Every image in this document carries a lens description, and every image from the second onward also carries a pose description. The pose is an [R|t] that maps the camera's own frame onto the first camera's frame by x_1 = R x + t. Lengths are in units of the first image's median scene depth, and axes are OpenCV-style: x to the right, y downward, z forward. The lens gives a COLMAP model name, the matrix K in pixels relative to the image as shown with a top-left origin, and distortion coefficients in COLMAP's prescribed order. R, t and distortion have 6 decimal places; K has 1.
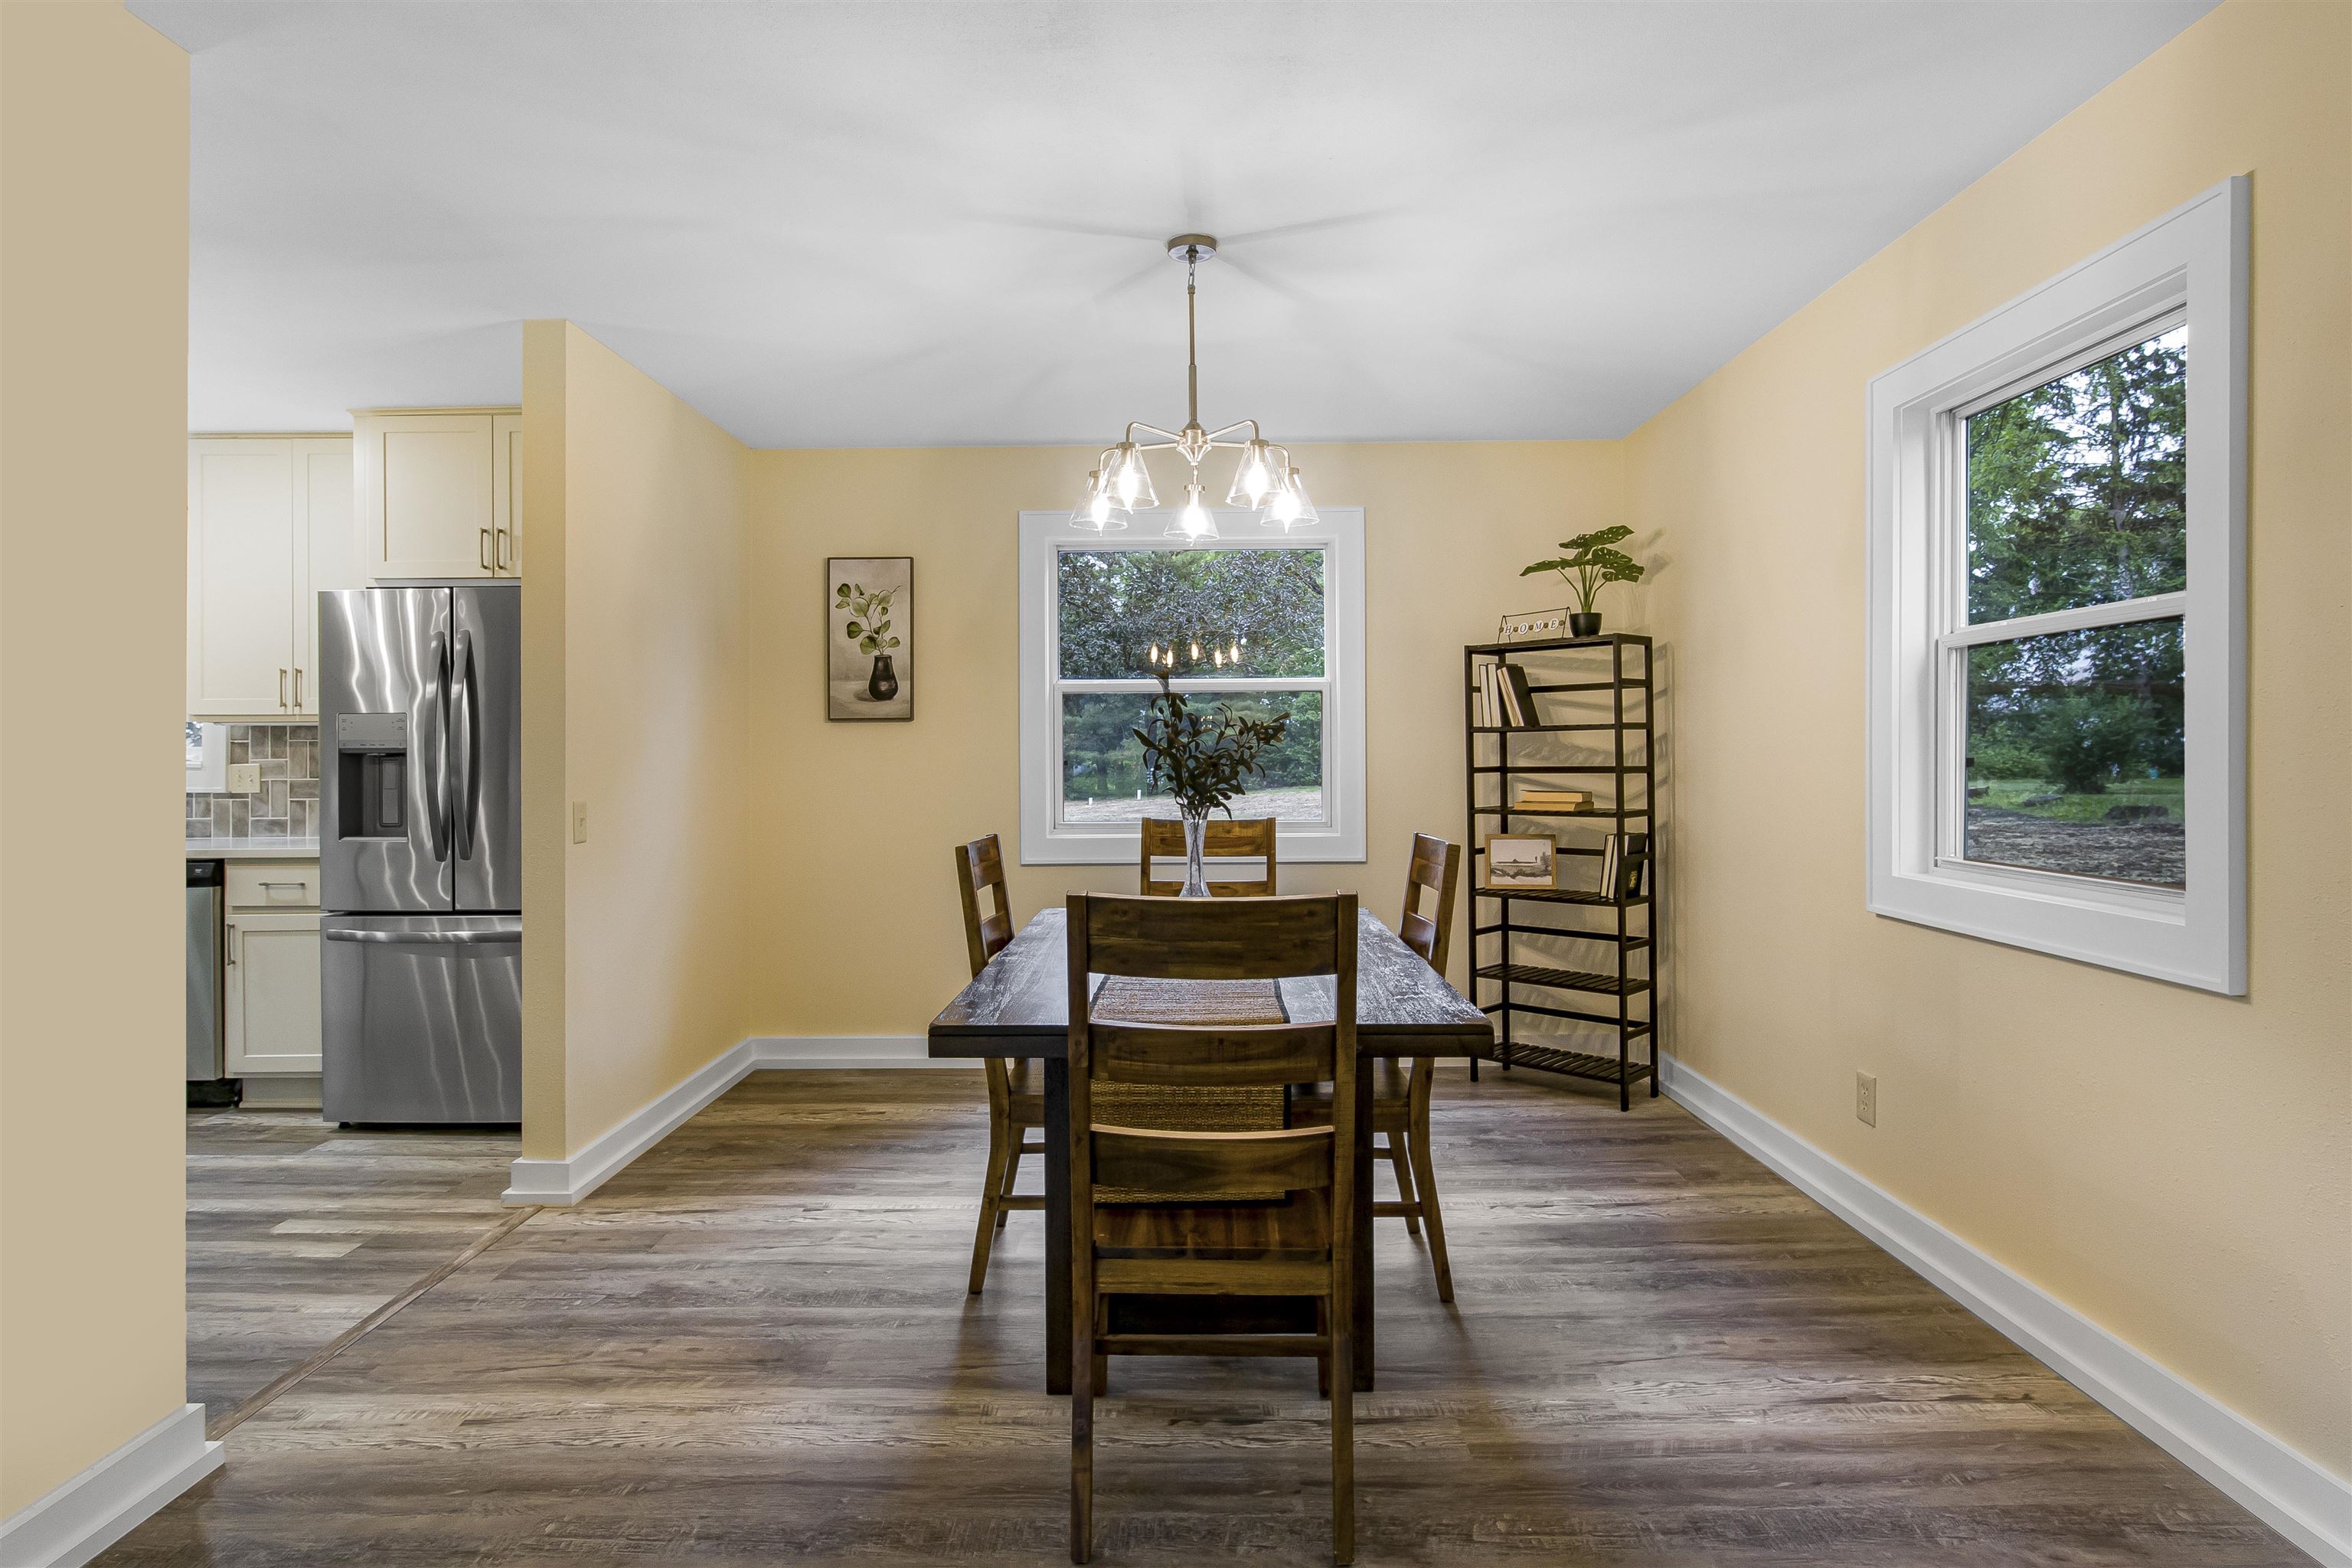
lens RADIAL K [[1234.9, 0, 1178.7], [0, 1234.9, 756.7], [0, 0, 1]] dist [0.001076, 0.000346]
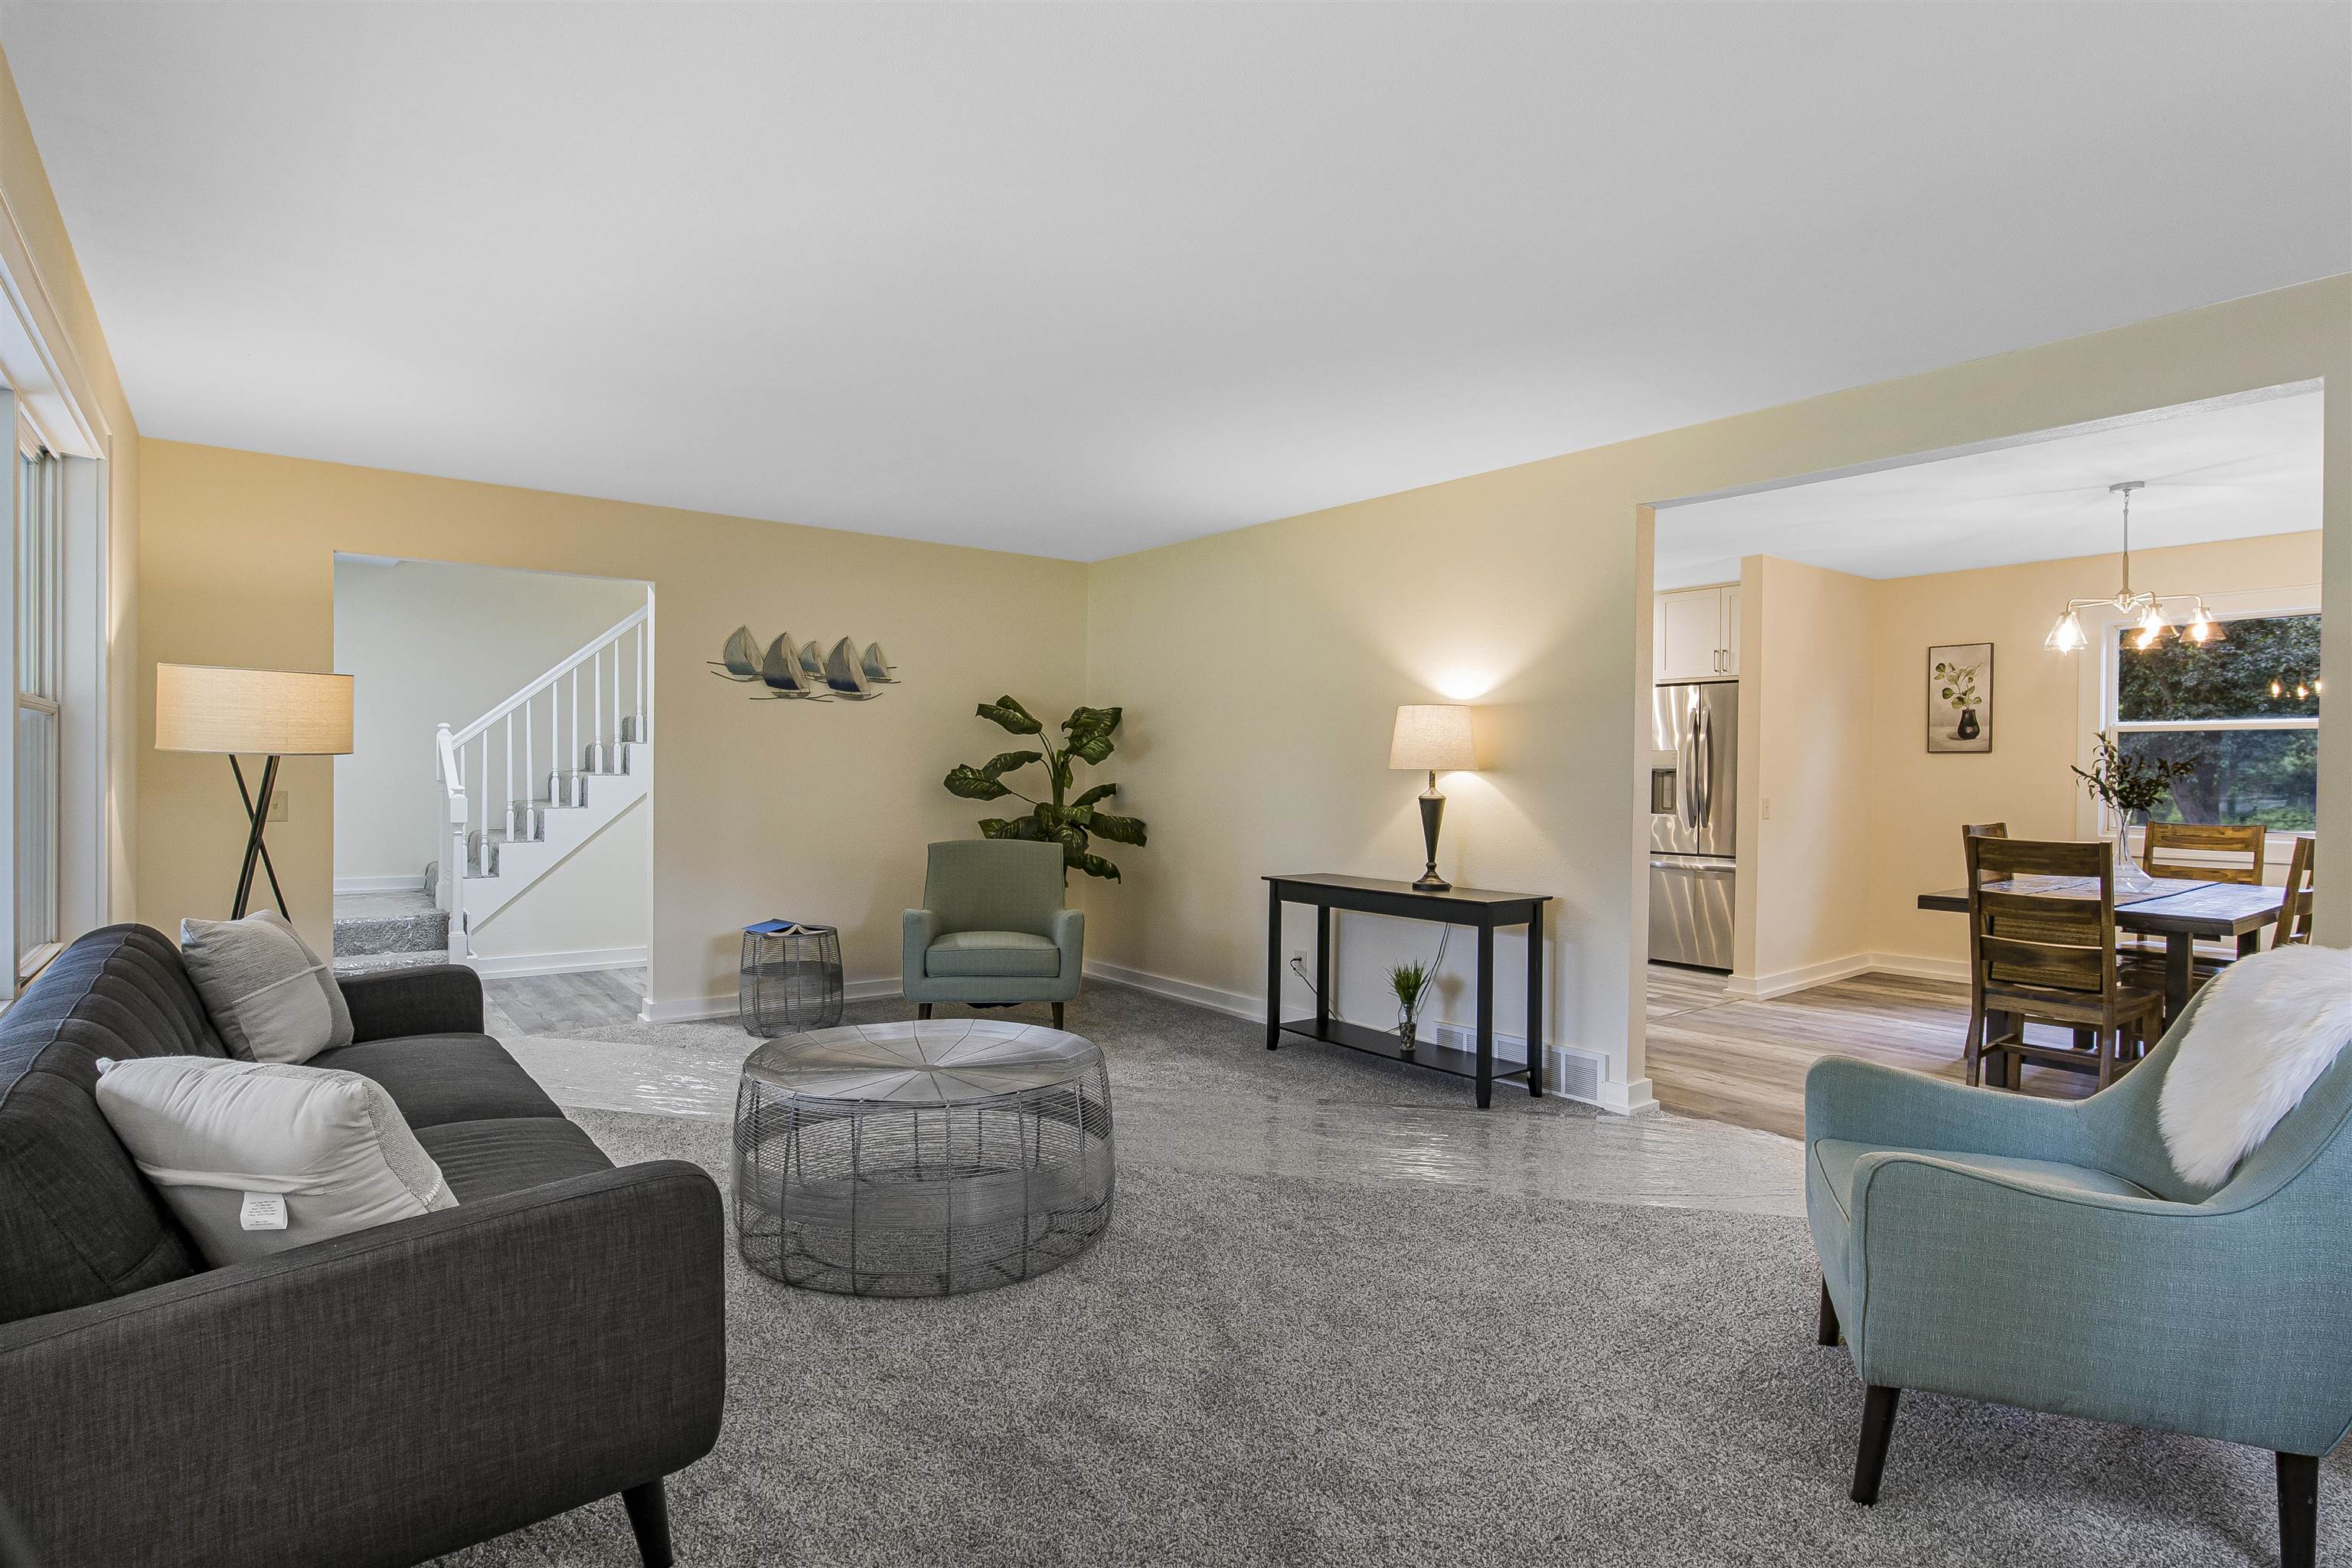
lens RADIAL K [[1197.9, 0, 1176.0], [0, 1197.9, 784.0], [0, 0, 1]] dist [-0.000872, -0.000156]
pose [[0.617859, 0.019935, -0.786036, 0.349967], [-0.010558, 0.999799, 0.017058, -0.006703], [0.786218, -0.002240, 0.617945, -0.740492]]
